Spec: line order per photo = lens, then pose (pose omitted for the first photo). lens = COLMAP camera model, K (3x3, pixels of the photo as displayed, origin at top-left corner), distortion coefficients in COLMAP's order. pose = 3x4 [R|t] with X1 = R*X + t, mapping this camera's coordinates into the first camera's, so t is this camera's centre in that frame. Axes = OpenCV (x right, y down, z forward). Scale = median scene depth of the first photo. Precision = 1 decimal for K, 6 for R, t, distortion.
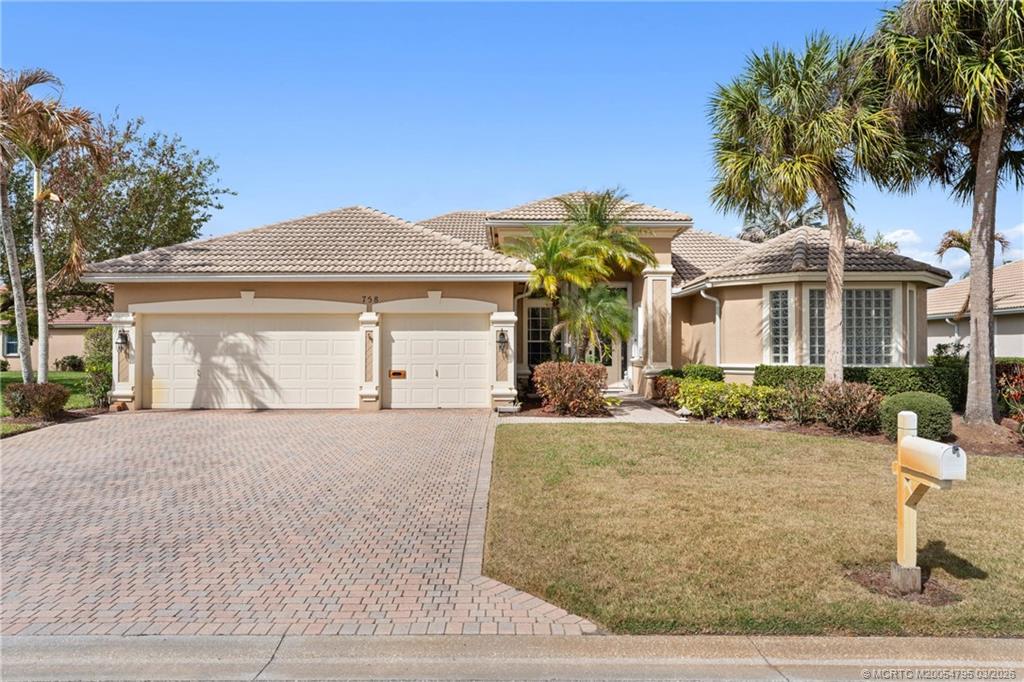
lens RADIAL K [[678.8, 0, 508.3], [0, 678.8, 340.4], [0, 0, 1]] dist [0.008778, 0.010288]
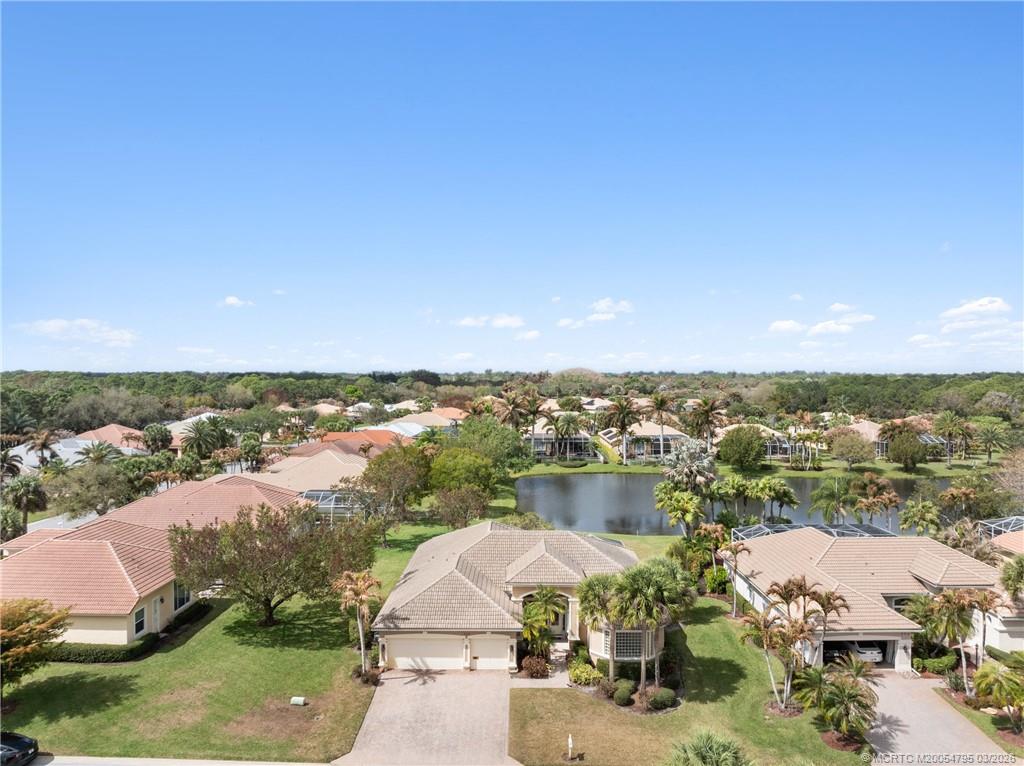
lens RADIAL K [[724.6, 0, 509.2], [0, 724.6, 388.1], [0, 0, 1]] dist [-0.019290, -0.009296]
pose [[0.999862, 0.000576, -0.016589, 0.031571], [-0.000034, 0.999467, 0.032658, -1.223988], [0.016599, -0.032652, 0.999329, -2.080567]]
